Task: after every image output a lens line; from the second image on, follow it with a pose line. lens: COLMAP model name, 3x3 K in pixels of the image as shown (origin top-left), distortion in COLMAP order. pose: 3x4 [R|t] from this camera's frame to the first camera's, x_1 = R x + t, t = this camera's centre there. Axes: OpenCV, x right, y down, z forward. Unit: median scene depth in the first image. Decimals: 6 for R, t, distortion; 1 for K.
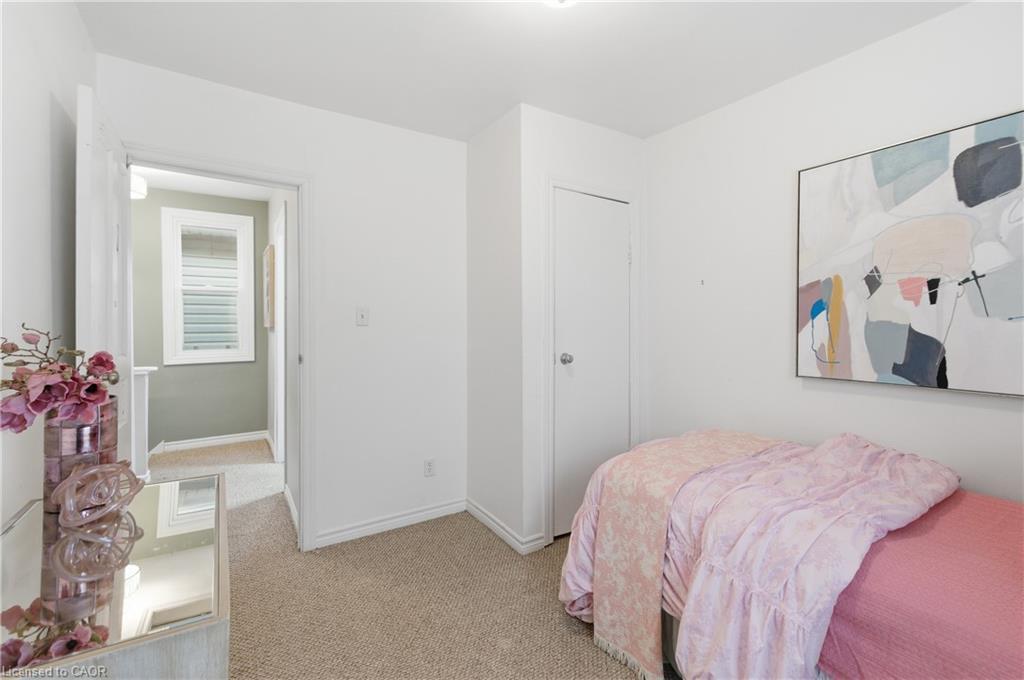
lens RADIAL K [[449.5, 0, 509.9], [0, 449.5, 326.1], [0, 0, 1]] dist [0.001605, 0.000212]
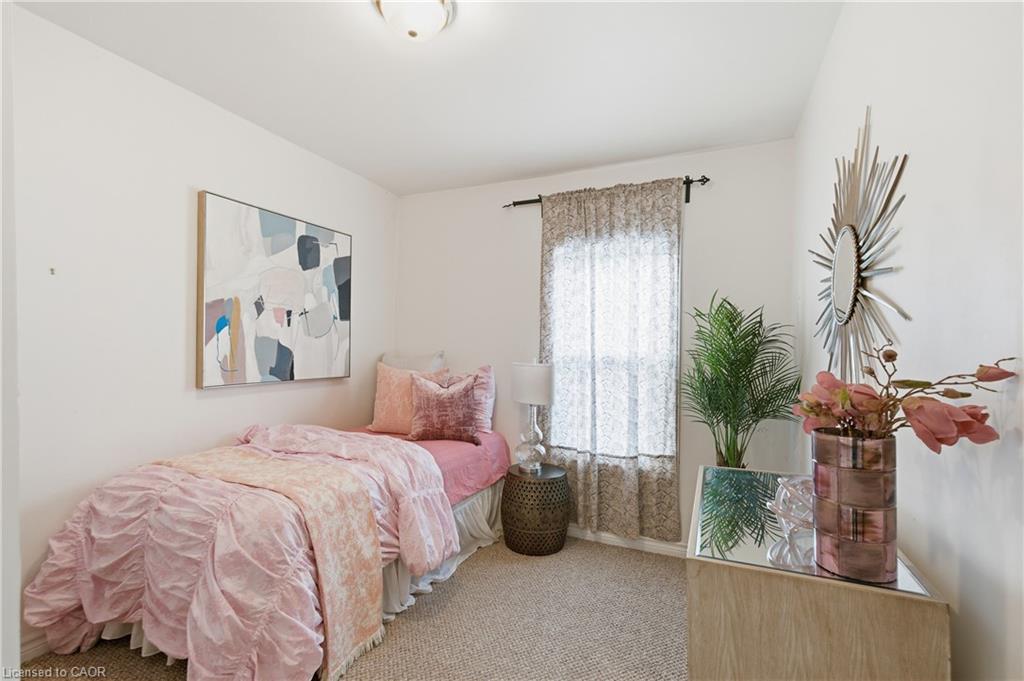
lens RADIAL K [[478.7, 0, 512.2], [0, 478.7, 334.4], [0, 0, 1]] dist [0.002412, 0.000171]
pose [[-0.554008, 0.016691, 0.832344, -0.777254], [-0.010042, 0.999592, -0.026729, 0.012948], [-0.832451, -0.023166, -0.553614, 1.163875]]
